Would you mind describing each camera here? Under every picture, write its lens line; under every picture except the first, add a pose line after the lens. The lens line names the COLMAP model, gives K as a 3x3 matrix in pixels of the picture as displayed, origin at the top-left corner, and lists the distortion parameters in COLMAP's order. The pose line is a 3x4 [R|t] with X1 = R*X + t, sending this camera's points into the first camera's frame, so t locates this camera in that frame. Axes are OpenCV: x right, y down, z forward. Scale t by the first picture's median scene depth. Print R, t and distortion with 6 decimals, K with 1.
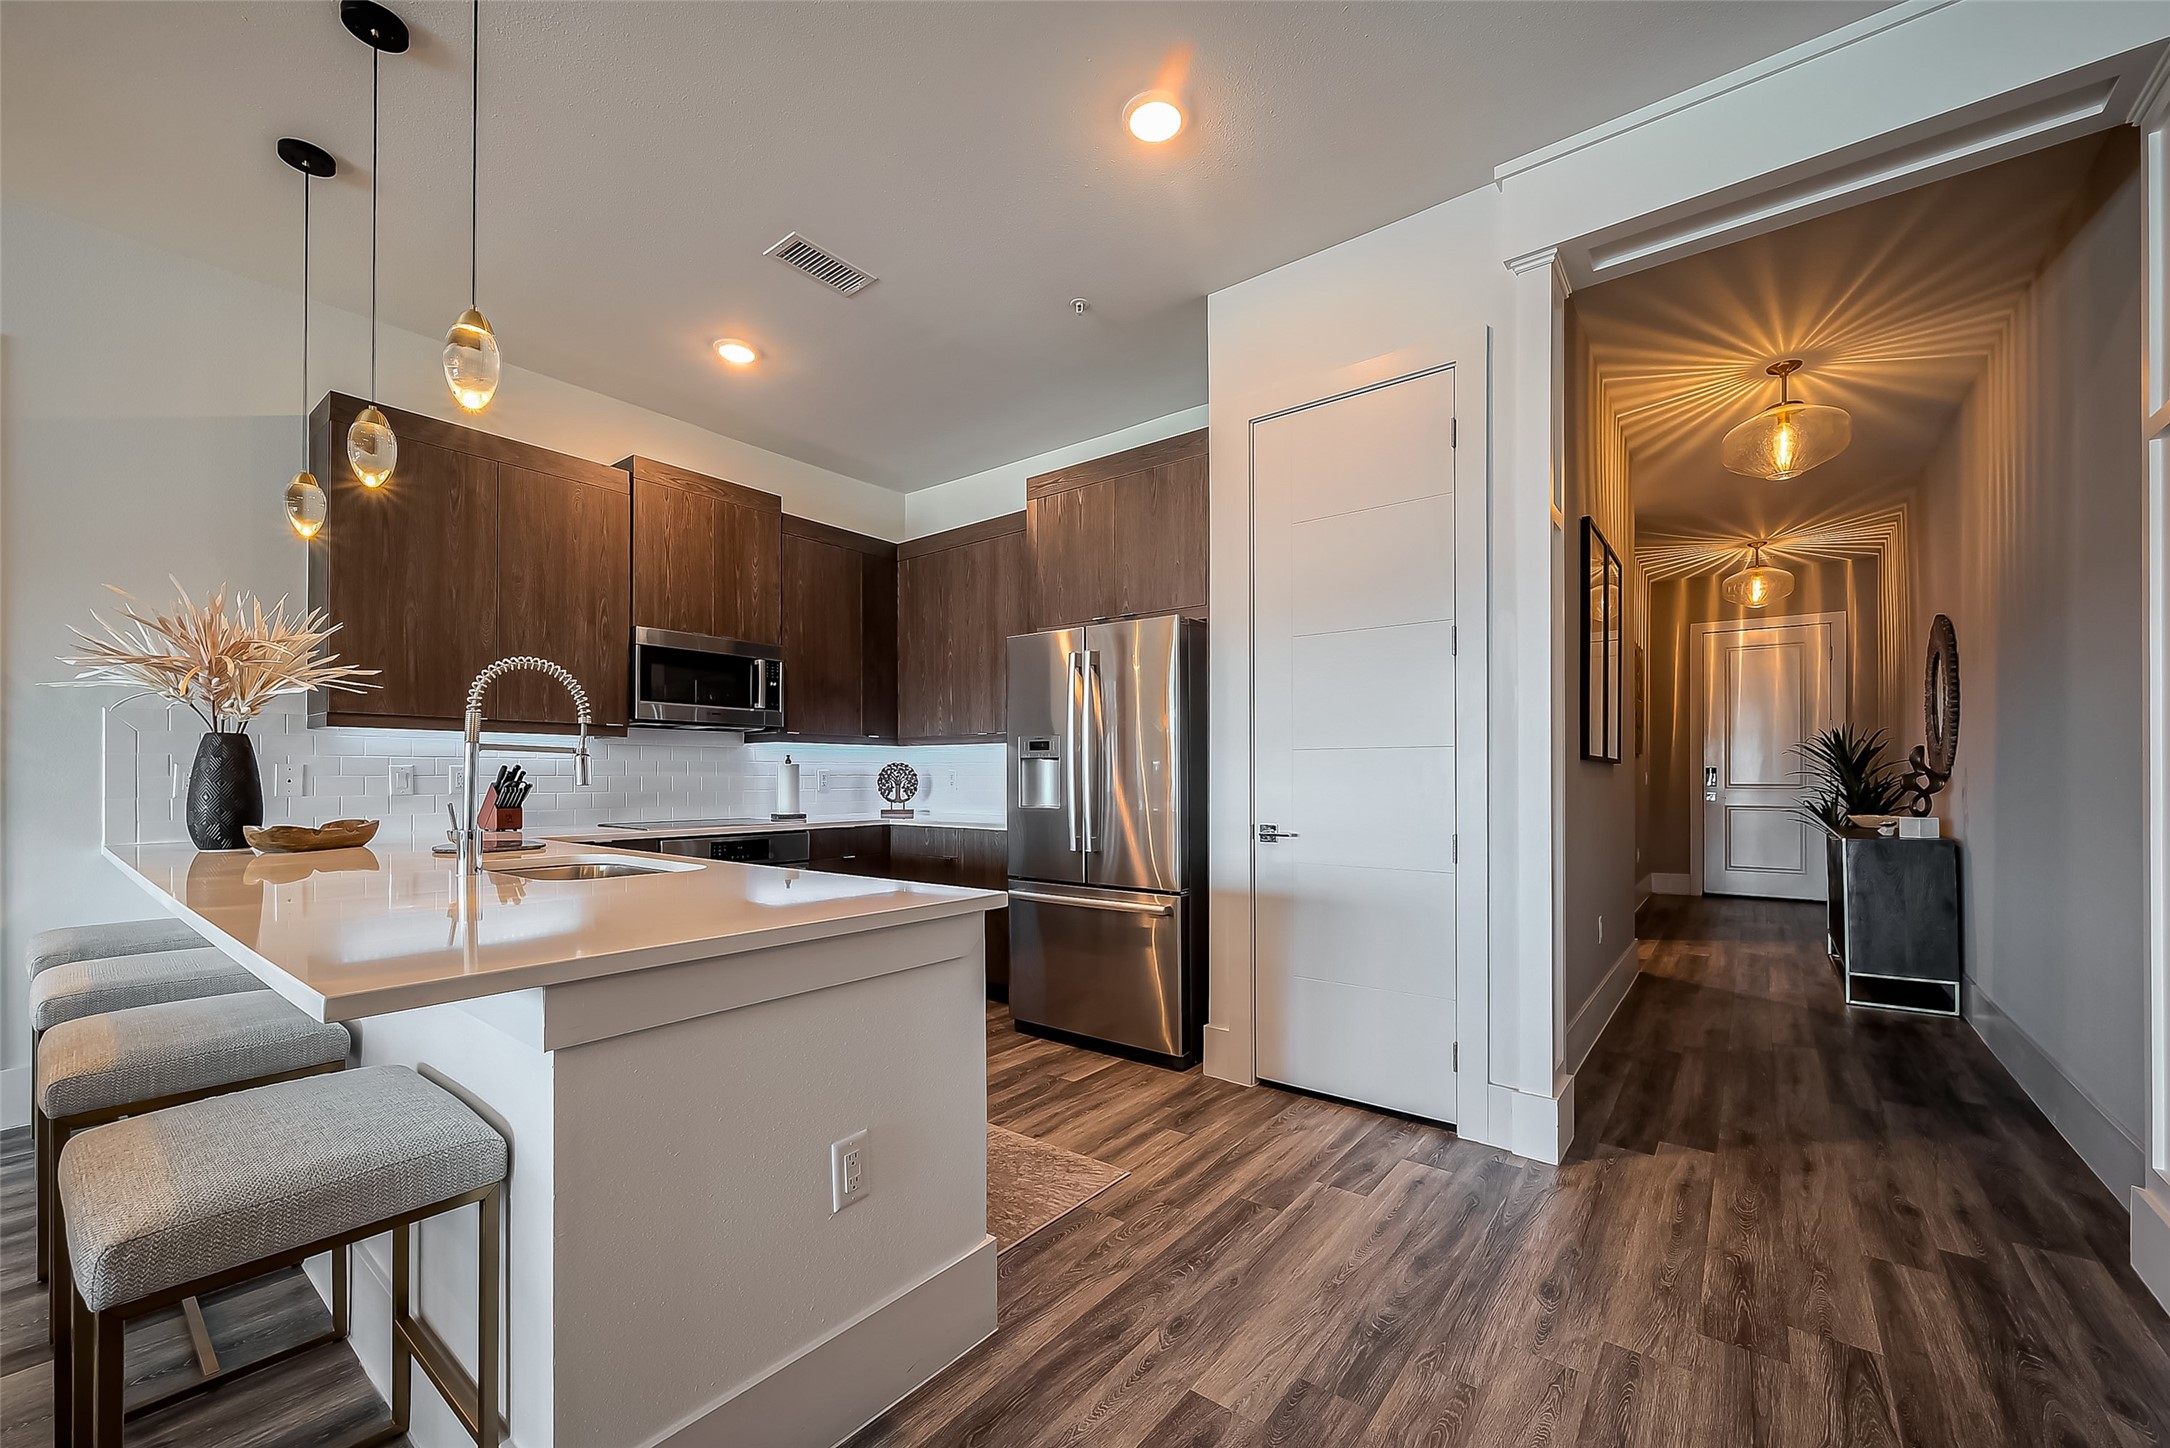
lens RADIAL K [[873.0, 0, 1049.6], [0, 873.0, 771.1], [0, 0, 1]] dist [-0.003470, -0.000208]
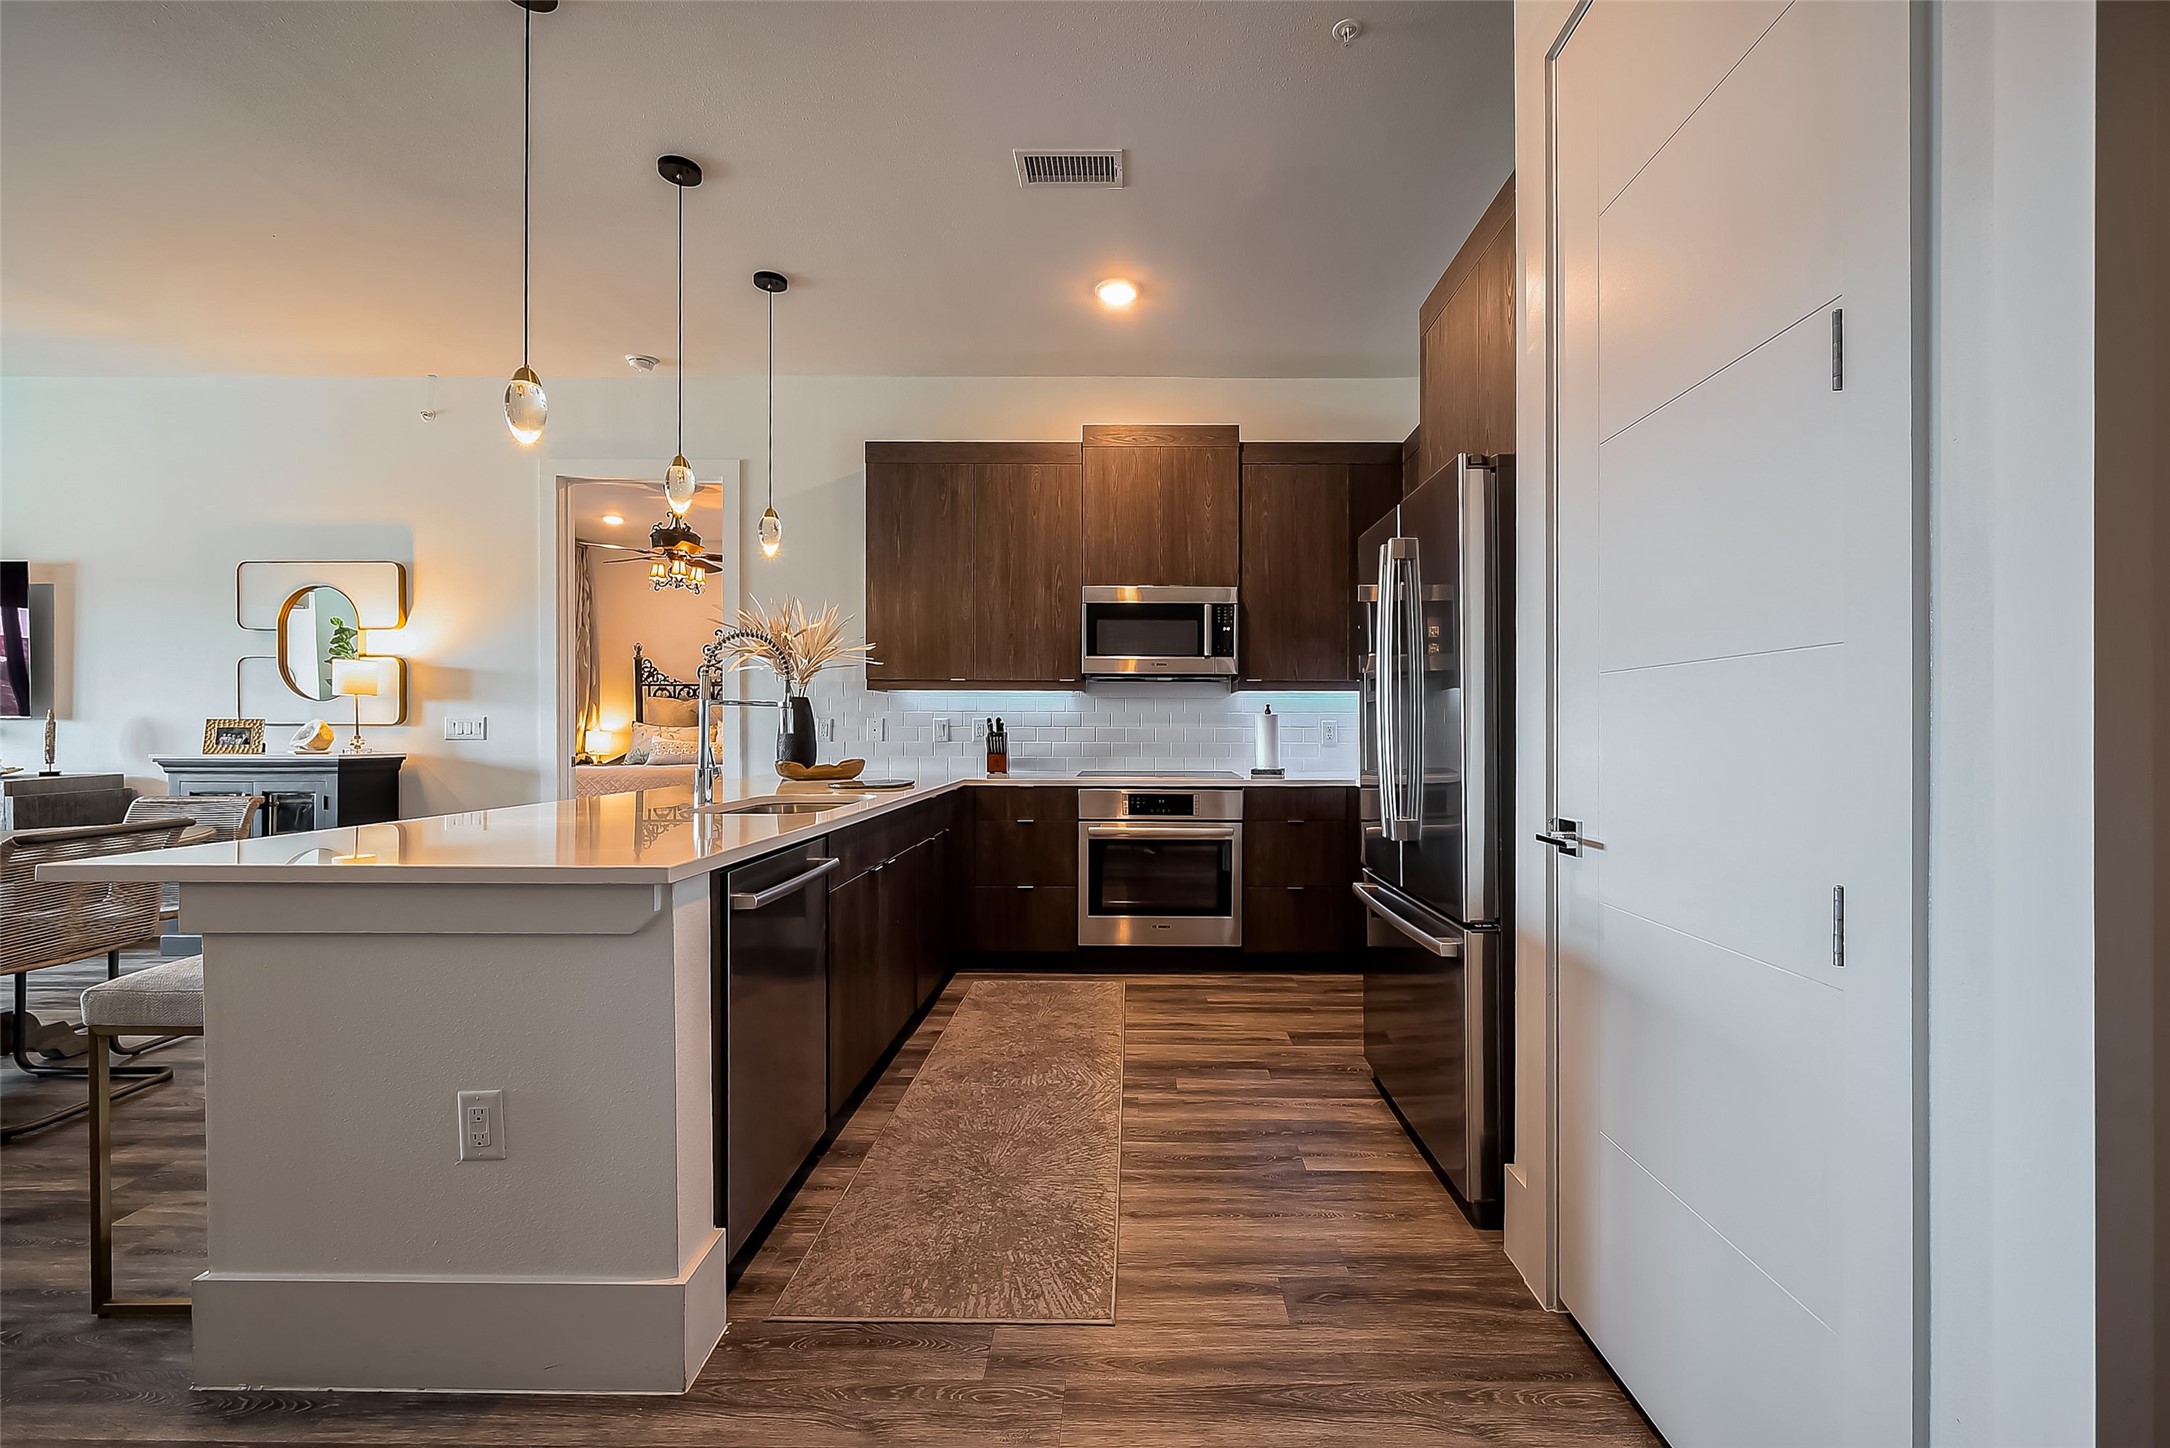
lens RADIAL K [[873.0, 0, 1131.3], [0, 873.0, 730.3], [0, 0, 1]] dist [-0.003470, -0.000208]
pose [[0.623438, 0.002529, -0.781868, 0.485019], [0.002639, 0.999982, 0.005338, 0.004629], [0.781868, -0.005391, 0.623421, 0.470367]]
